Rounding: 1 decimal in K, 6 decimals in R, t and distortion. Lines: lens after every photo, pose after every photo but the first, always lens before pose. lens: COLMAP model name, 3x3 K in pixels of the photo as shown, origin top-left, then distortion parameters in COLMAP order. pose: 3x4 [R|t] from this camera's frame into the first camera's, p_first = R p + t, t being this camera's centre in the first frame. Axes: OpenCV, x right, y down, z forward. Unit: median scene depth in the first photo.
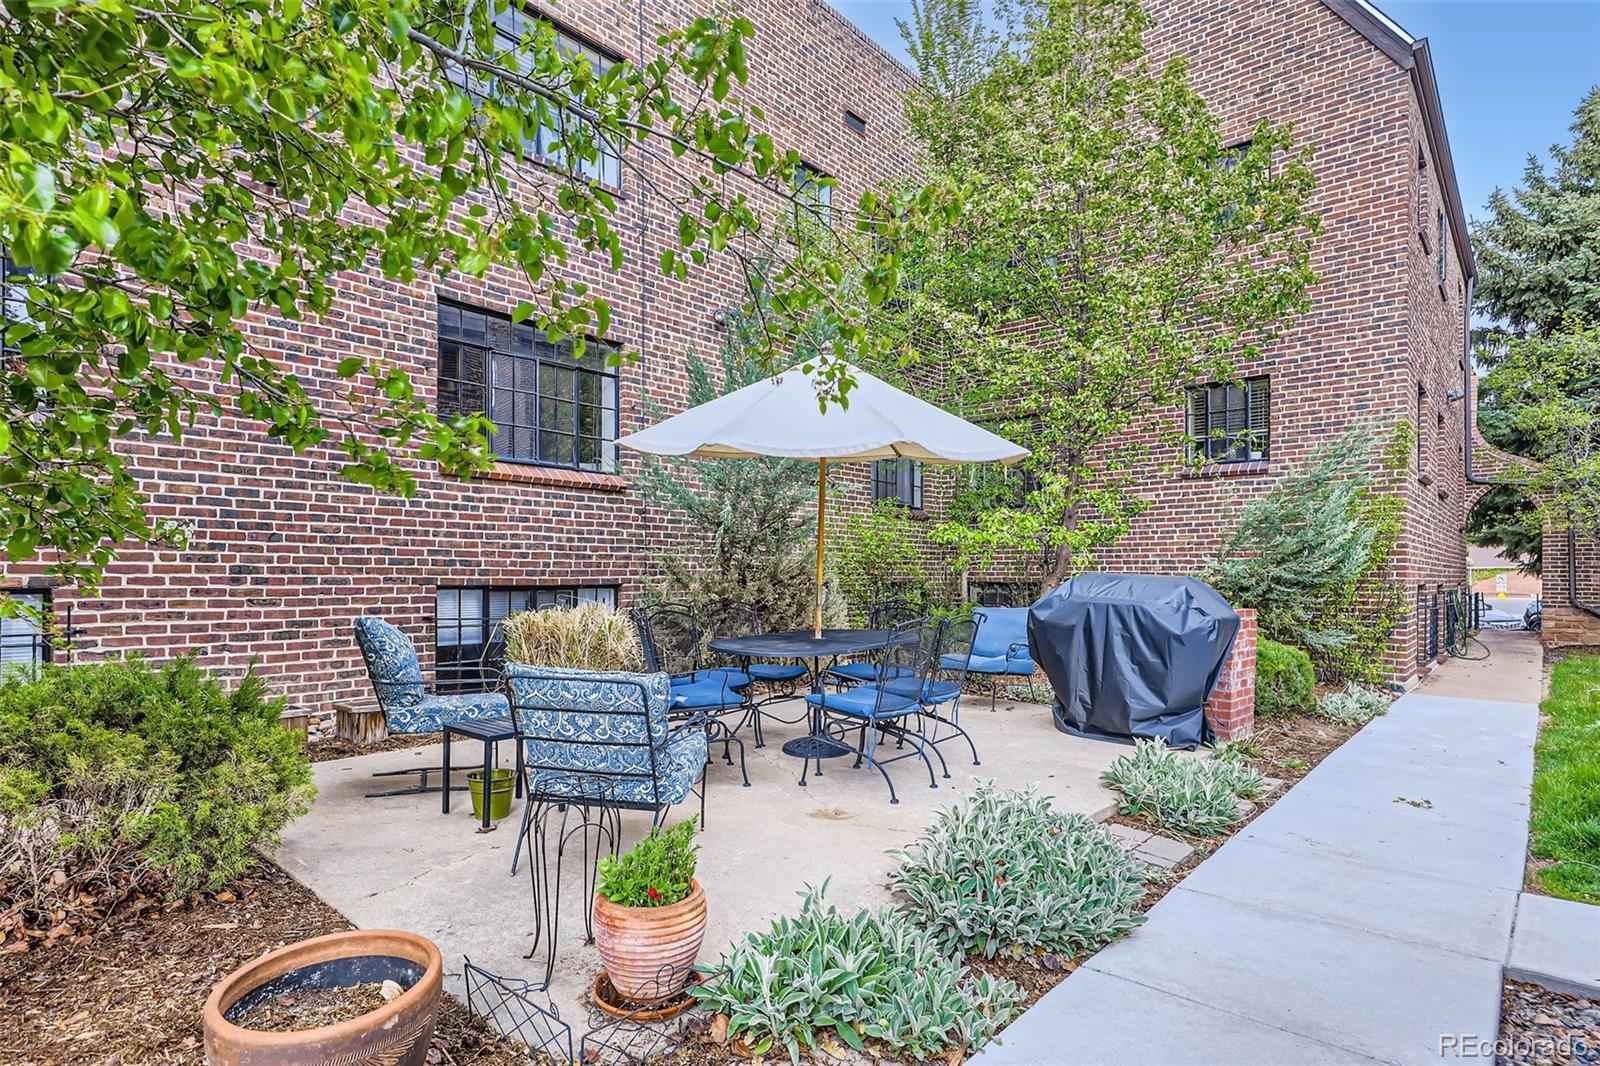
lens RADIAL K [[858.9, 0, 805.3], [0, 858.9, 542.4], [0, 0, 1]] dist [0.001002, 0.000096]
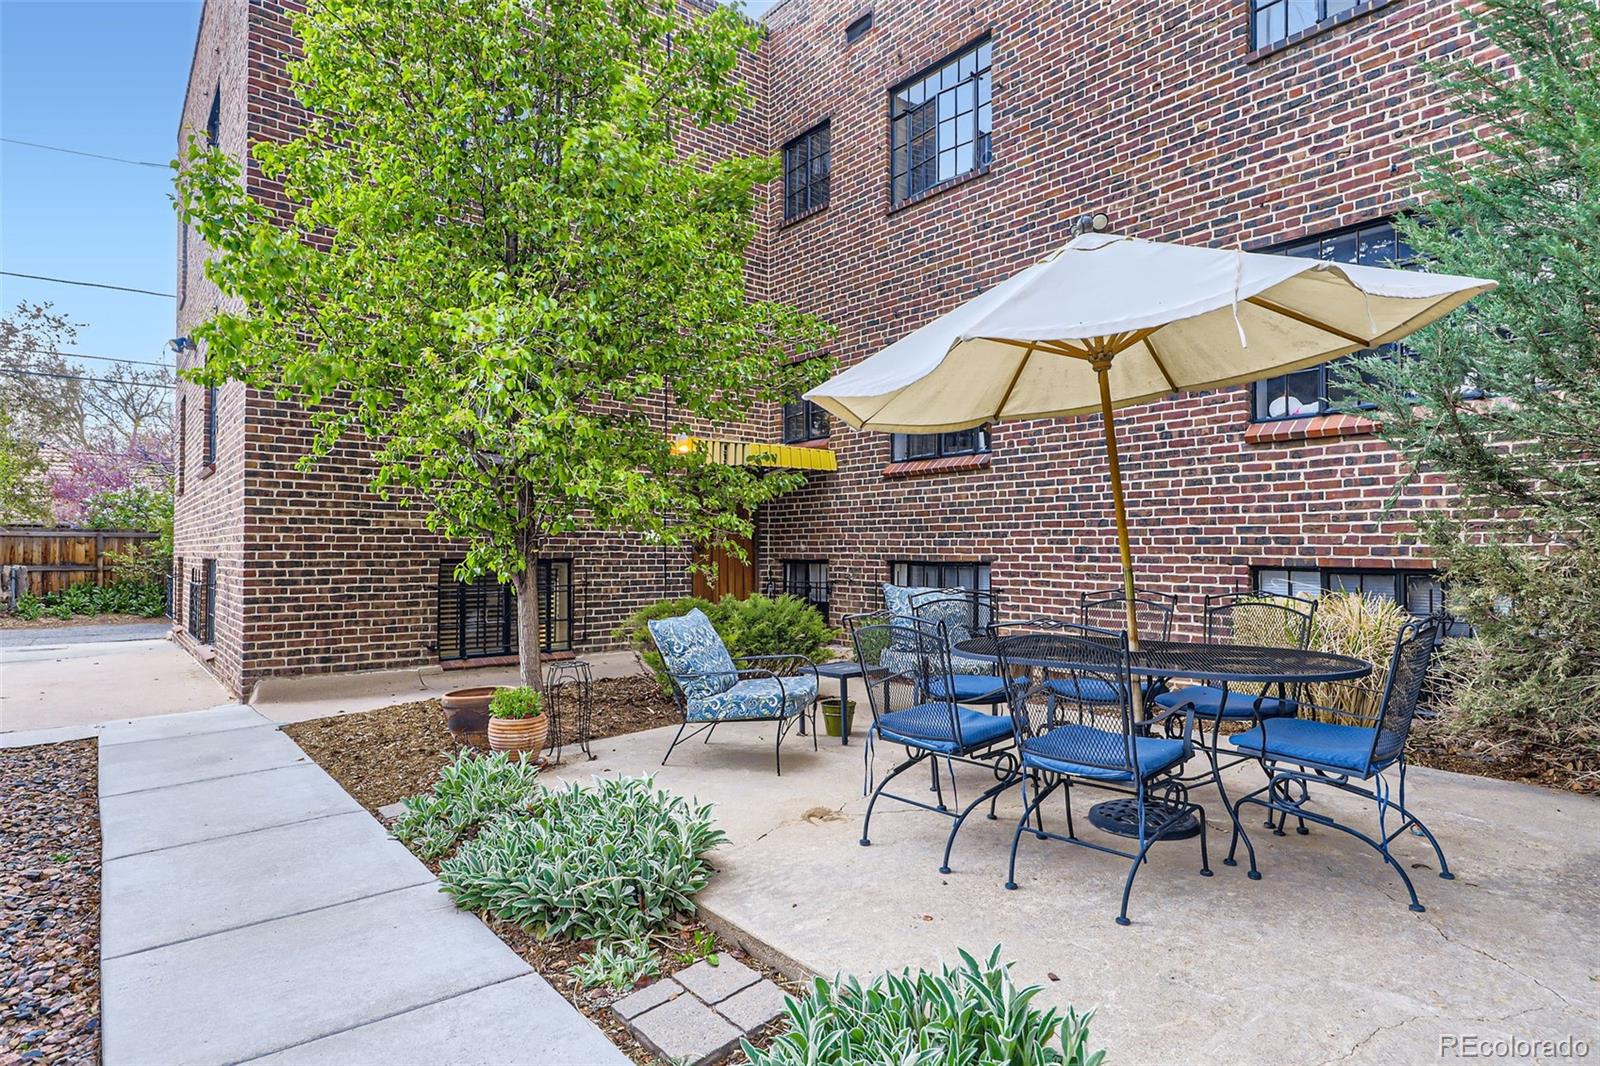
lens RADIAL K [[858.9, 0, 805.1], [0, 858.9, 532.8], [0, 0, 1]] dist [0.001002, 0.000096]
pose [[-0.180576, -0.028048, -0.983161, 0.585141], [0.033450, 0.998840, -0.034639, 0.032332], [0.982992, -0.039141, -0.179428, 0.729111]]
